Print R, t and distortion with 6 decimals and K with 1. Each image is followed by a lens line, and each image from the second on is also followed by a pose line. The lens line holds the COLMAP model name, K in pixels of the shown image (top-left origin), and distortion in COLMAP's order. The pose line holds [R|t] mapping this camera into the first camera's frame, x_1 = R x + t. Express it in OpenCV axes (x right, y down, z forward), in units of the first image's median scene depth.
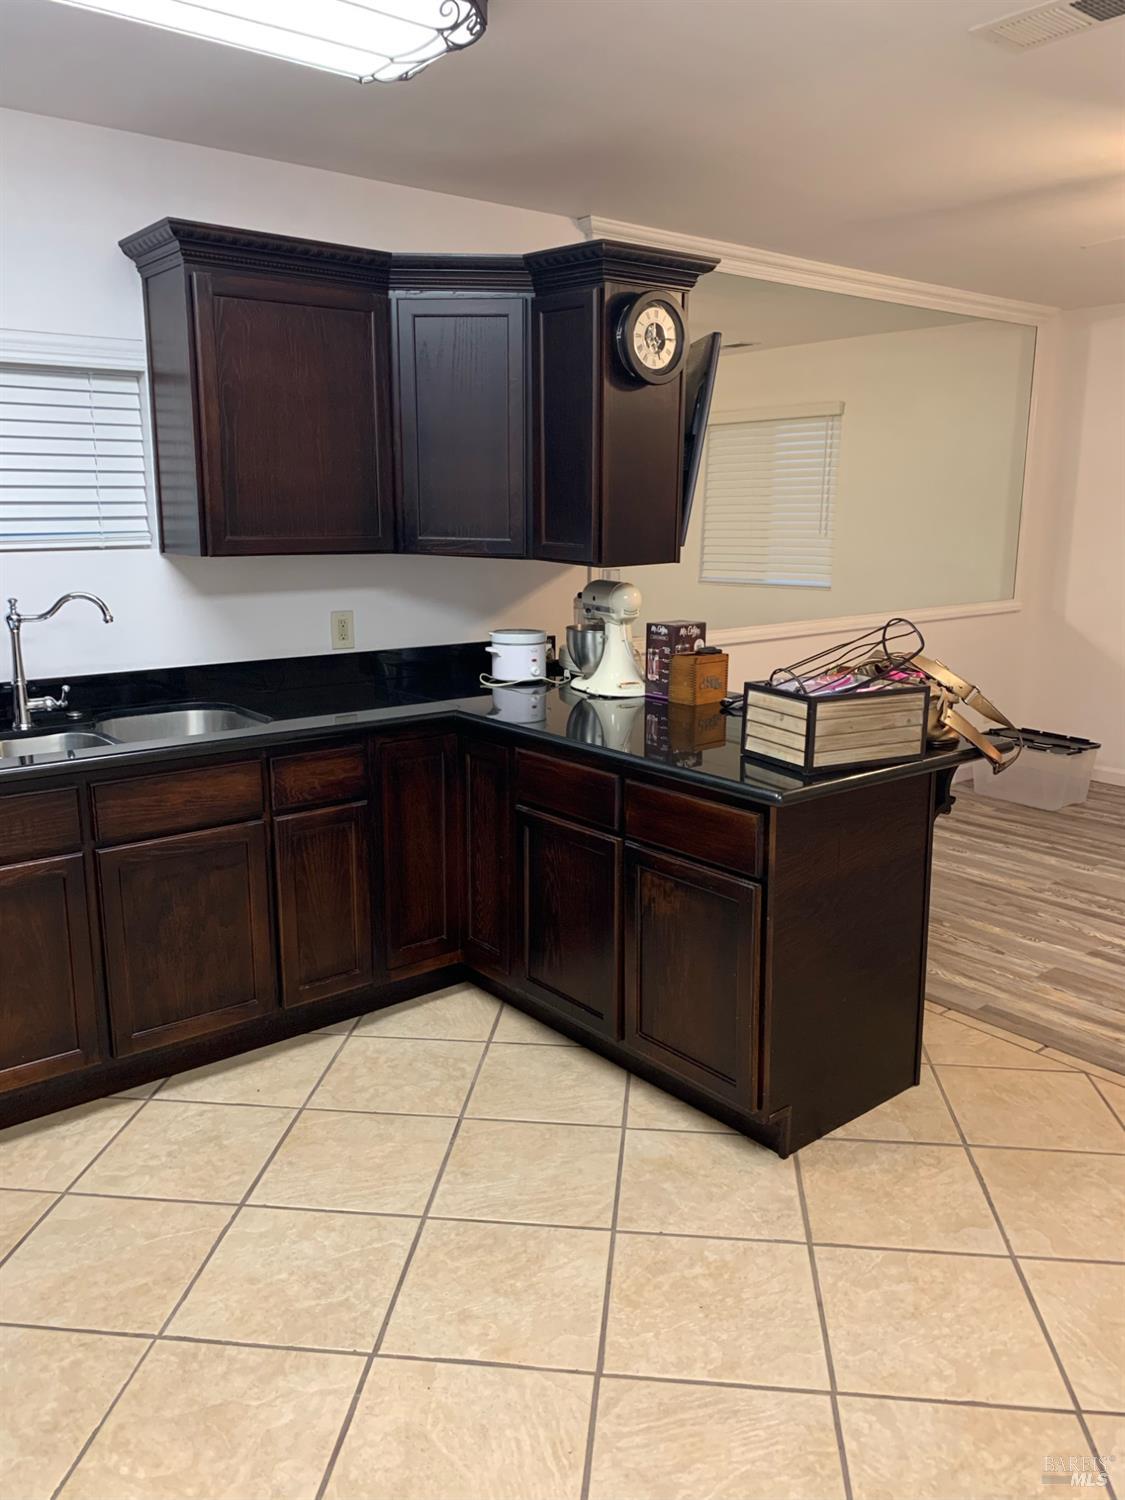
lens RADIAL K [[1140.5, 0, 562.1], [0, 1140.5, 732.8], [0, 0, 1]] dist [0.007446, -0.012655]
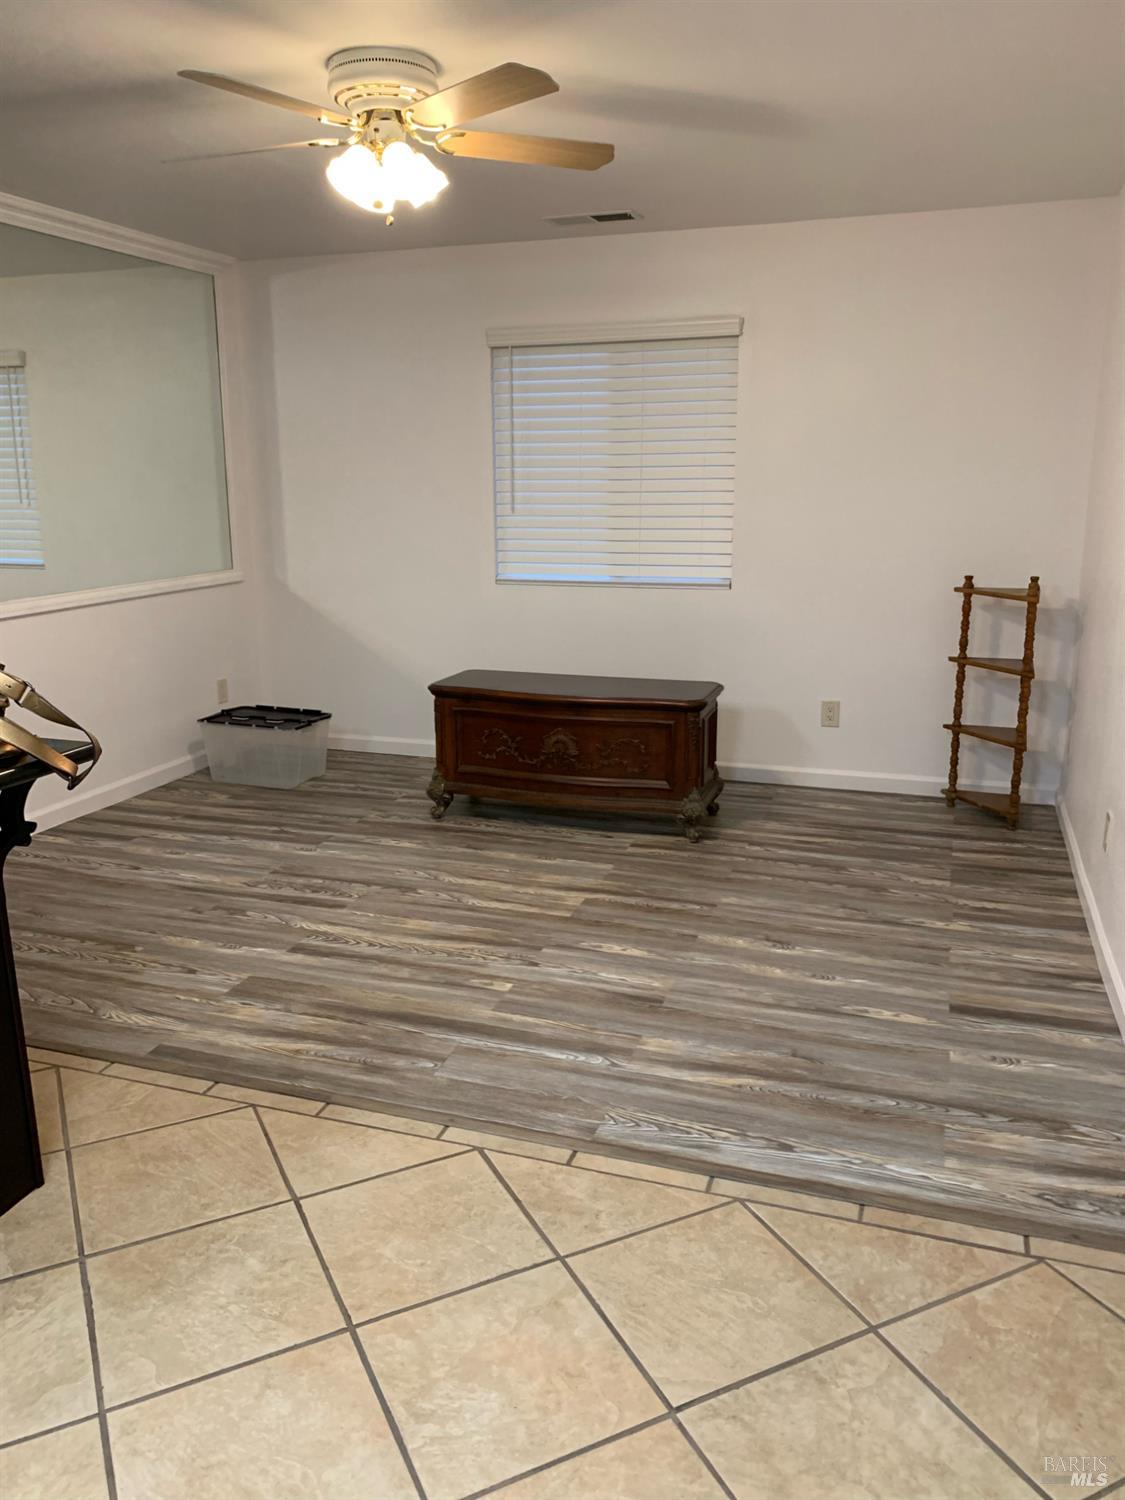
lens RADIAL K [[1140.5, 0, 562.1], [0, 1140.5, 732.8], [0, 0, 1]] dist [0.007446, -0.012655]
pose [[0.841977, -0.122408, 0.525443, 0.184496], [0.110966, 0.992390, 0.053374, -0.005923], [-0.527978, 0.013367, 0.849153, 0.098780]]
